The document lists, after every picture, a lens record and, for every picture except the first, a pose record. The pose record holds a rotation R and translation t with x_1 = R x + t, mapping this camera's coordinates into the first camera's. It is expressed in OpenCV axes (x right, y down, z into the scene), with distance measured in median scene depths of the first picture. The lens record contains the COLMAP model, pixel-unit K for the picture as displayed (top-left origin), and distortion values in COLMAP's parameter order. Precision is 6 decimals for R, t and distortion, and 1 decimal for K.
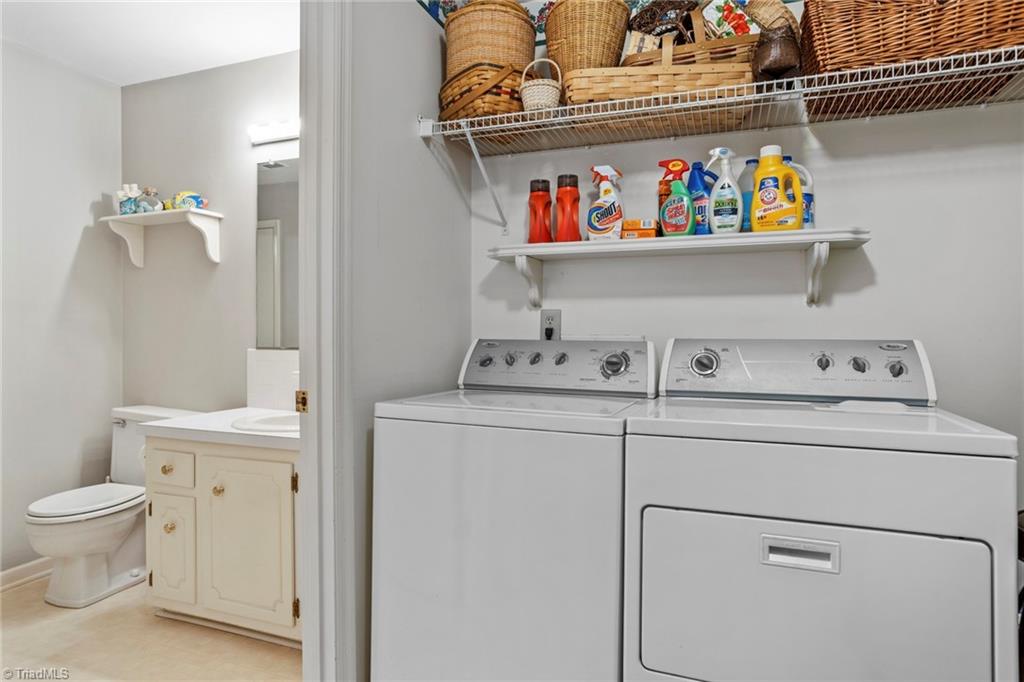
lens RADIAL K [[579.0, 0, 510.5], [0, 579.0, 337.7], [0, 0, 1]] dist [-0.003777, 0.002066]
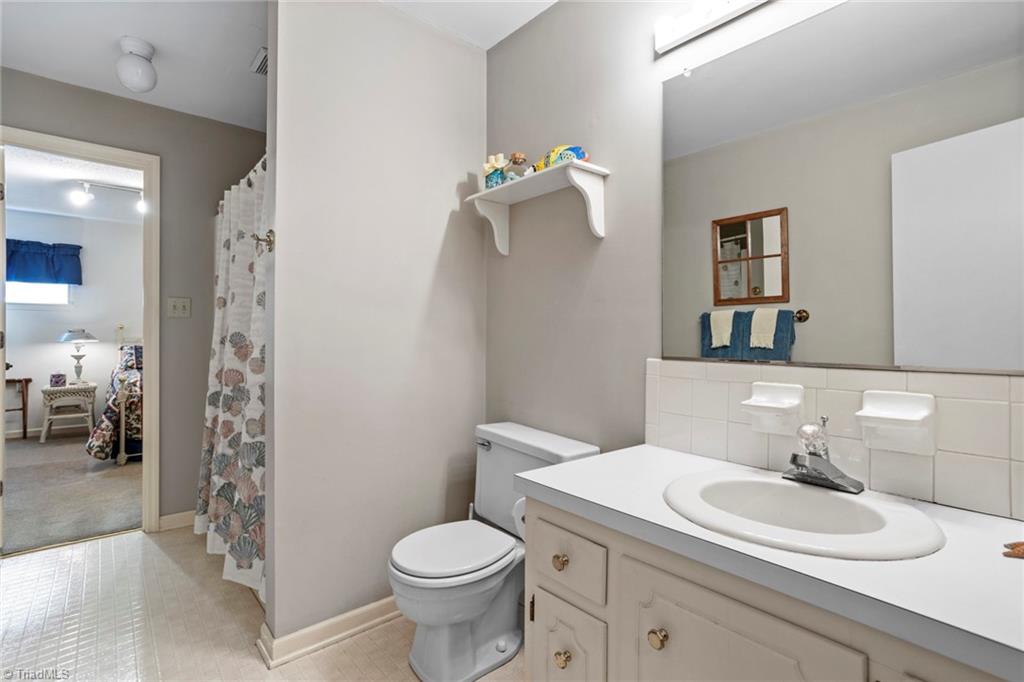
lens RADIAL K [[493.7, 0, 513.6], [0, 493.7, 334.4], [0, 0, 1]] dist [-0.001053, 0.000070]
pose [[0.875003, -0.000361, -0.484117, -0.304406], [-0.005131, 0.999937, -0.010020, -0.002155], [0.484090, 0.011252, 0.874946, 0.411229]]
